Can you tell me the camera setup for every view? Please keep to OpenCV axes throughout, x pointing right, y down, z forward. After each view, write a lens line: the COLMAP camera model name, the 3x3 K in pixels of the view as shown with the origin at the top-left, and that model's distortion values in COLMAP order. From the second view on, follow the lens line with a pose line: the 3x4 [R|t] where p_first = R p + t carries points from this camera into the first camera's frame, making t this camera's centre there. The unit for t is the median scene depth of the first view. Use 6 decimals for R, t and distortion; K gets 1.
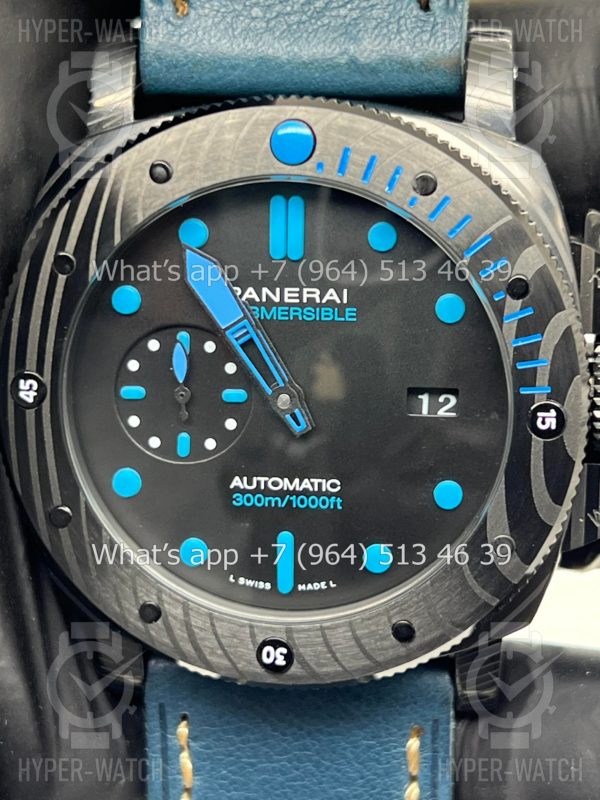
lens RADIAL K [[1782.6, 0, 302.2], [0, 1782.6, 398.8], [0, 0, 1]] dist [0.267603, 0.000000]
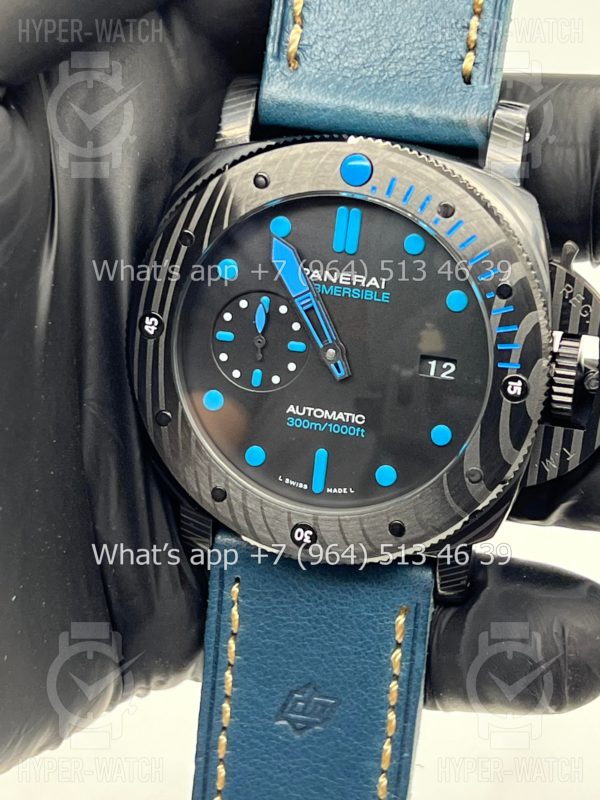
lens RADIAL K [[1782.6, 0, 299.1], [0, 1782.6, 397.9], [0, 0, 1]] dist [0.267603, 0.000000]
pose [[0.990467, 0.117207, -0.072373, 0.069325], [-0.117268, 0.993094, 0.003421, 0.033232], [0.072274, 0.005098, 0.997372, -0.383167]]
